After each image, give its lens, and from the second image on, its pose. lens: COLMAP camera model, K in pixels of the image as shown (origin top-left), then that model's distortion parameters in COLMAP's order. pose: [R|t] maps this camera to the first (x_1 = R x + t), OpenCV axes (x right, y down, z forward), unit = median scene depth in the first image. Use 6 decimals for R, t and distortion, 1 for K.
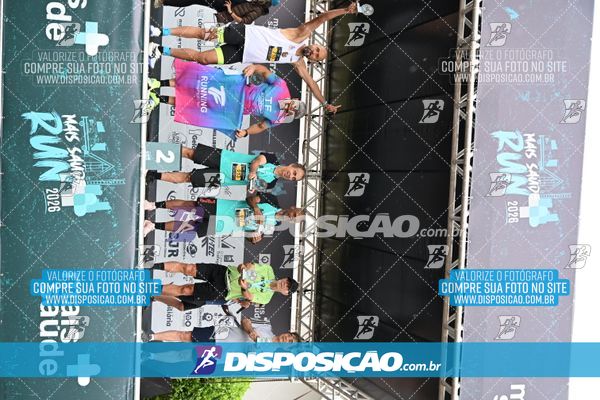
lens RADIAL K [[587.9, 0, 294.4], [0, 587.9, 203.2], [0, 0, 1]] dist [-0.007221, 0.000000]
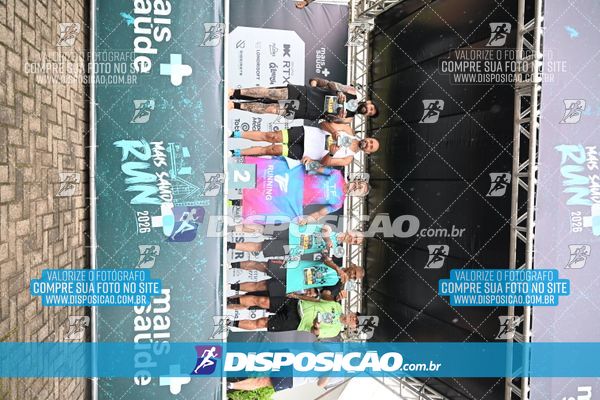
lens RADIAL K [[472.7, 0, 300.8], [0, 472.7, 197.9], [0, 0, 1]] dist [0.002154, -0.014152]
pose [[0.998817, -0.023476, -0.042596, -0.086796], [0.023348, 0.999721, -0.003515, -0.038723], [0.042666, 0.002517, 0.999086, 0.150655]]
